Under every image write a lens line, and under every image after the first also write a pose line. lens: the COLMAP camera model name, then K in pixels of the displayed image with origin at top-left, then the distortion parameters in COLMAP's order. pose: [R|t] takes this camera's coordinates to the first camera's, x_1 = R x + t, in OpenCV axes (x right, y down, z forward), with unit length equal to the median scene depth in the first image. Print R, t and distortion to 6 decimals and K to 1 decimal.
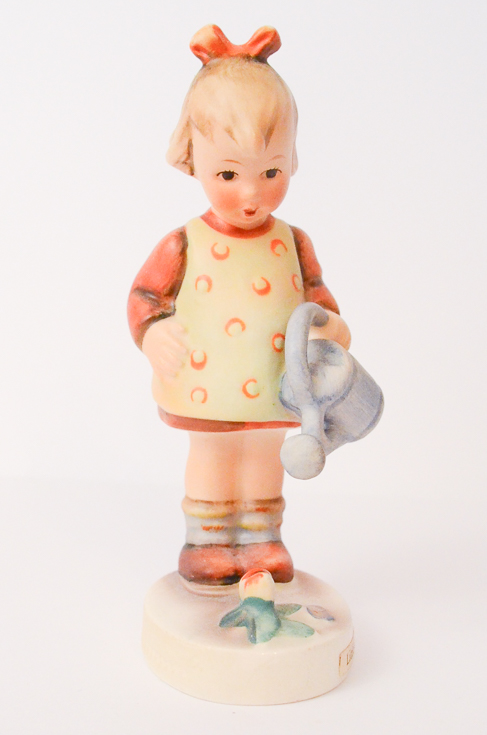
lens RADIAL K [[1185.6, 0, 243.5], [0, 1185.6, 367.5], [0, 0, 1]] dist [-0.029071, -0.029656]
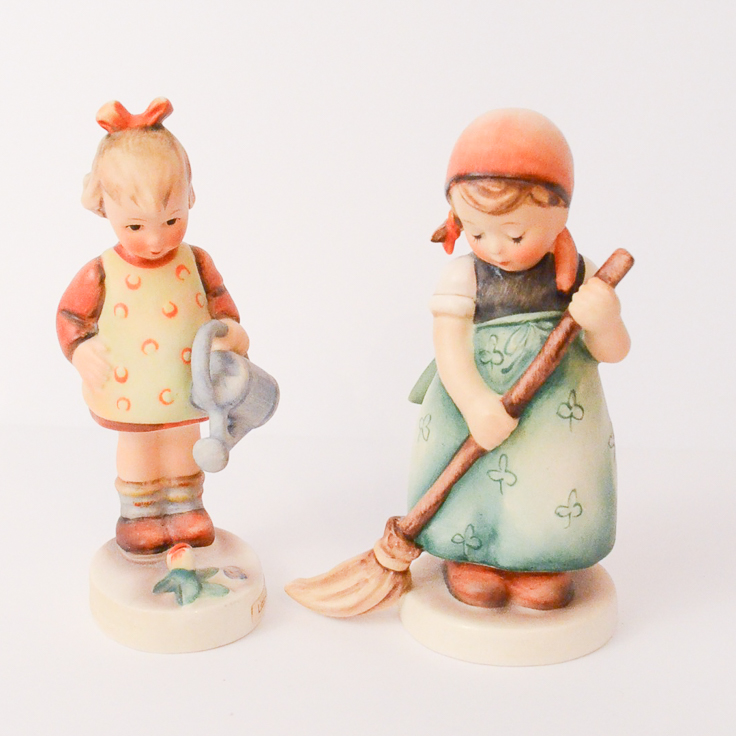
lens RADIAL K [[1275.6, 0, 368.0], [0, 1275.6, 368.0], [0, 0, 1]] dist [-0.036179, -0.145261]
pose [[0.986999, -0.064812, 0.147082, 0.019671], [0.051940, 0.994611, 0.089733, -0.115560], [-0.152105, -0.080927, 0.985046, -0.309246]]
